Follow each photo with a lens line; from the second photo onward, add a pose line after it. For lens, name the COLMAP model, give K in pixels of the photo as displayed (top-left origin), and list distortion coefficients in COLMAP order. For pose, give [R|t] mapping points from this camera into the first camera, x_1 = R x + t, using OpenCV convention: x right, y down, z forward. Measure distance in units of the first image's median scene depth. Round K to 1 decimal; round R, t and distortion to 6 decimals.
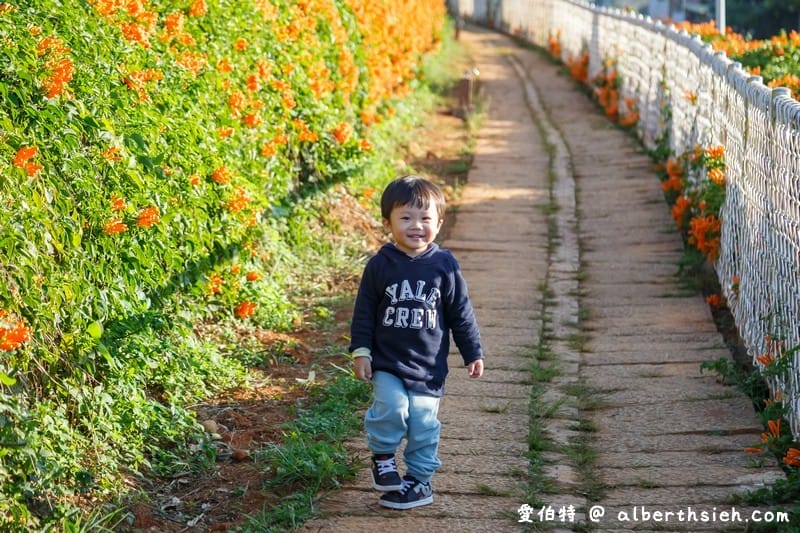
lens RADIAL K [[1686.3, 0, 400.0], [0, 1686.3, 266.5], [0, 0, 1]] dist [0.007003, 0.073724]
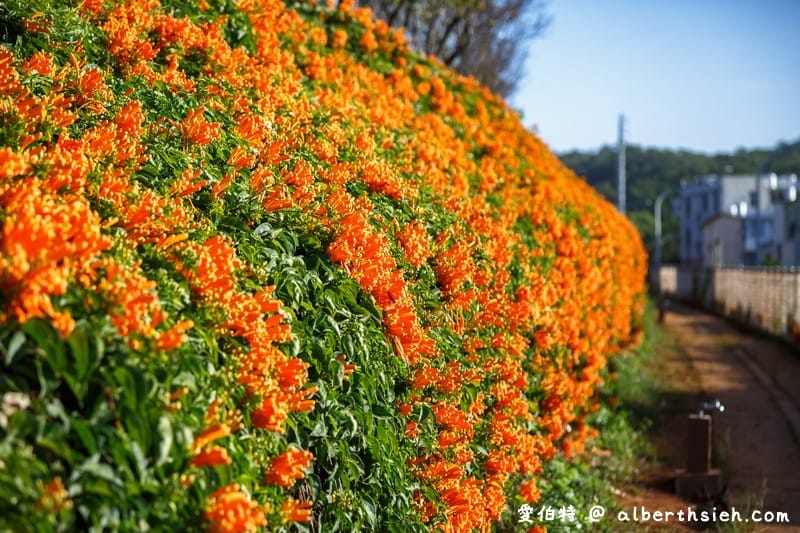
lens RADIAL K [[1686.3, 0, 400.0], [0, 1686.3, 266.5], [0, 0, 1]] dist [0.007003, 0.073724]
pose [[0.993127, -0.010493, -0.116568, 0.004685], [-0.008697, 0.986602, -0.162914, -0.037250], [0.116715, 0.162808, 0.979730, 0.243191]]
